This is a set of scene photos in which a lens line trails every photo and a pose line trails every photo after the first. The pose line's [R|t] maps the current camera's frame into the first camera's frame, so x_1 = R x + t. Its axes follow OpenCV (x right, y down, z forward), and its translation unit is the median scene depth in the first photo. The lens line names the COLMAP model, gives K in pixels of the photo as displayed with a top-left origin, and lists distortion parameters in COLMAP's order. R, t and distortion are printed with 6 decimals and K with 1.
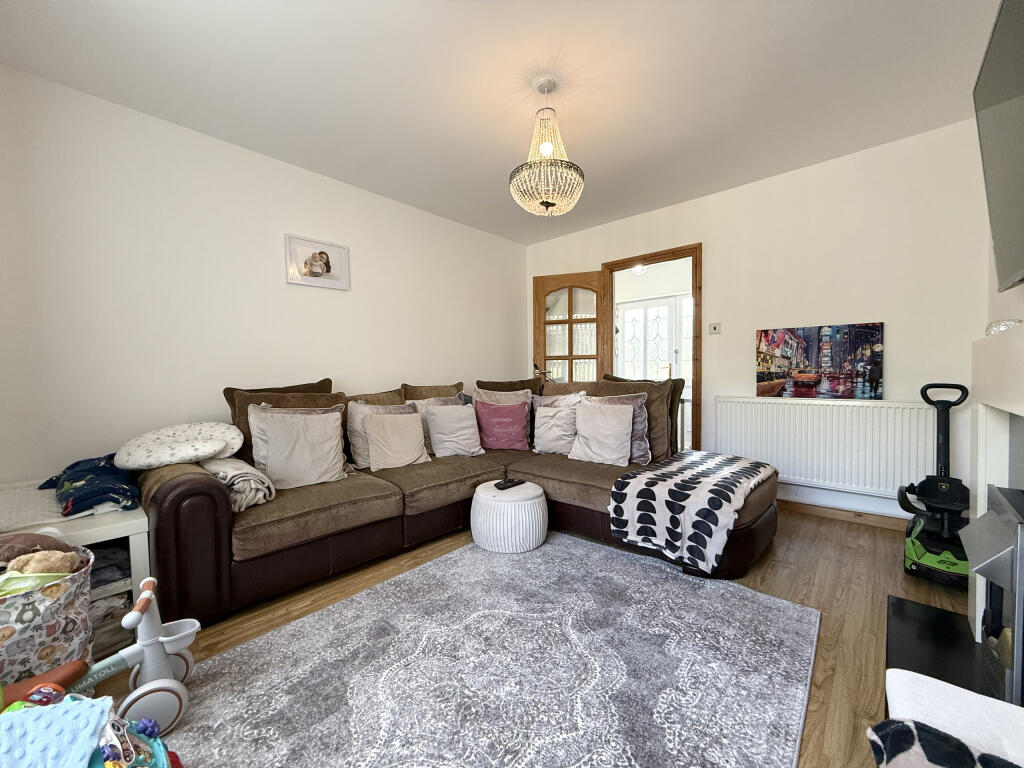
lens RADIAL K [[405.9, 0, 508.7], [0, 405.9, 384.2], [0, 0, 1]] dist [-0.000827, -0.000324]
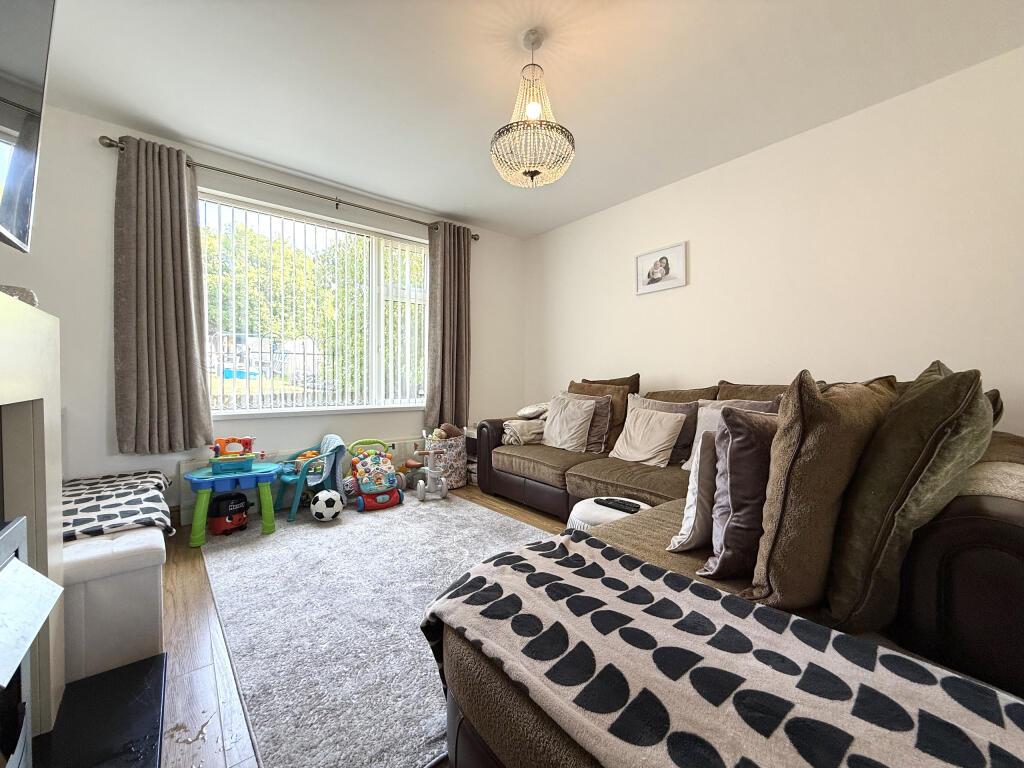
lens RADIAL K [[405.9, 0, 508.7], [0, 405.9, 384.2], [0, 0, 1]] dist [-0.000827, -0.000324]
pose [[-0.140739, 0.026204, -0.989700, 0.983360], [-0.024549, 0.999250, 0.029948, -0.013029], [0.989742, 0.028511, -0.139990, 1.081918]]
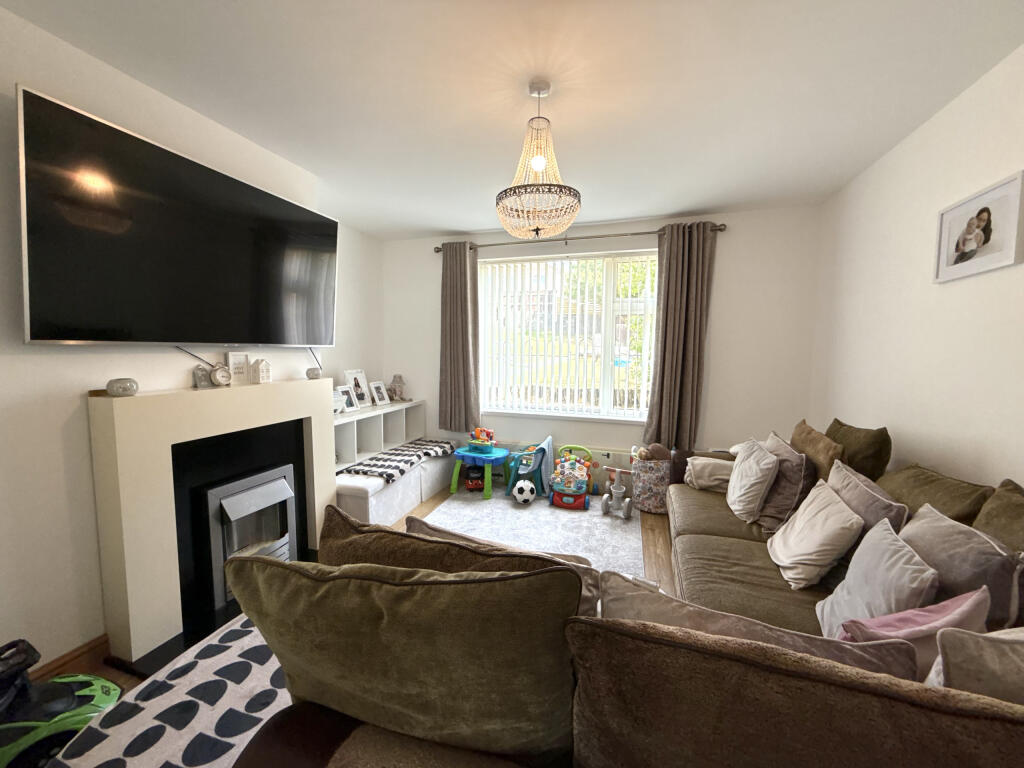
lens RADIAL K [[405.9, 0, 508.7], [0, 405.9, 384.2], [0, 0, 1]] dist [-0.000827, -0.000324]
pose [[-0.907110, 0.038501, -0.419129, 0.530918], [-0.008933, 0.993822, 0.110627, -0.206801], [0.420799, 0.104095, -0.901162, 1.797196]]
